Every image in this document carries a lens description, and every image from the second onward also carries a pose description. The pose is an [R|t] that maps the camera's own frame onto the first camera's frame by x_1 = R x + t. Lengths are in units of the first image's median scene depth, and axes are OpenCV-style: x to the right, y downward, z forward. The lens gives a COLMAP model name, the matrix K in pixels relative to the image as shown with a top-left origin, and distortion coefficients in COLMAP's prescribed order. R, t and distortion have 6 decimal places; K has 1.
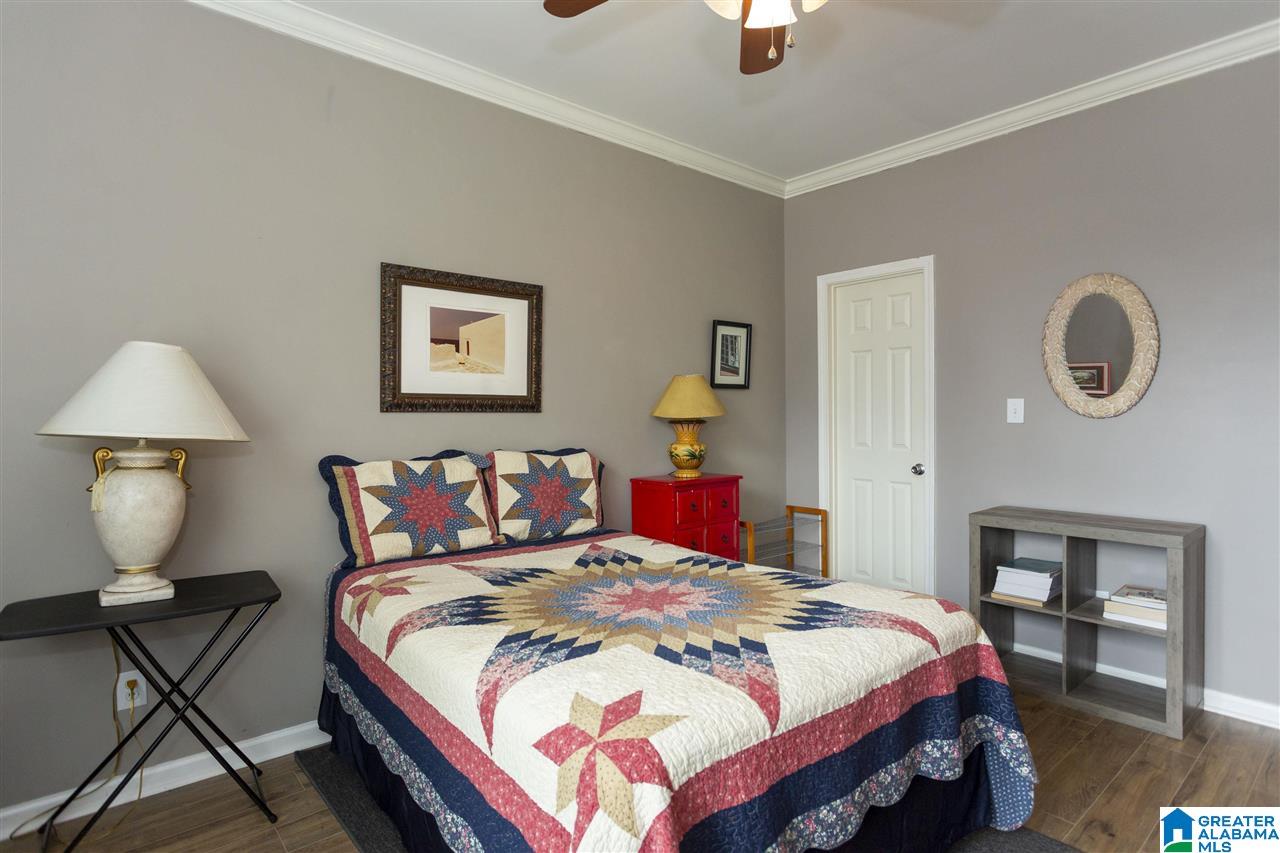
lens RADIAL K [[662.8, 0, 640.0], [0, 662.8, 426.5], [0, 0, 1]] dist [-0.000309, -0.000007]
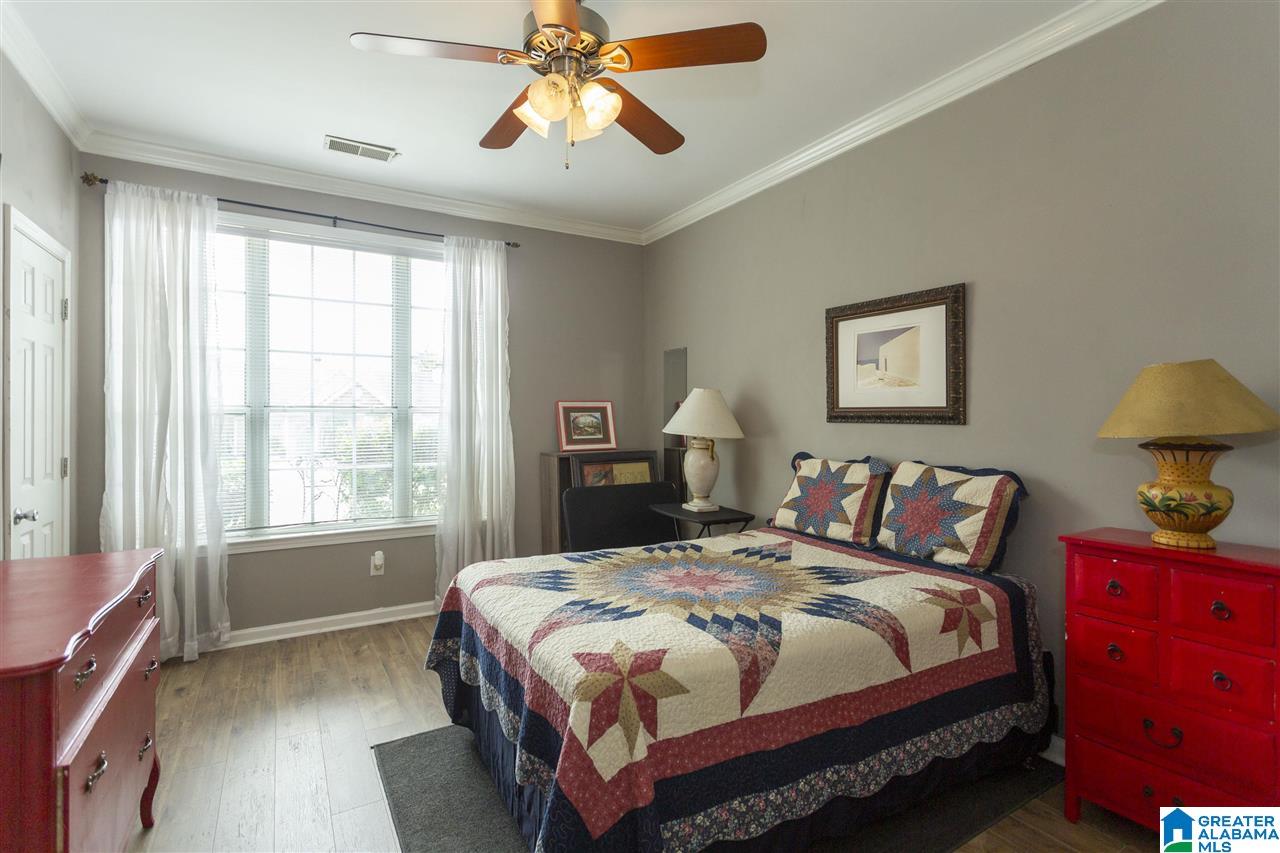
lens RADIAL K [[607.8, 0, 647.6], [0, 607.8, 424.2], [0, 0, 1]] dist [0.003028, 0.001213]
pose [[-0.158709, 0.016517, -0.987187, 0.823250], [-0.023106, 0.999524, 0.020438, -0.032809], [0.987055, 0.026053, -0.158252, 0.803343]]
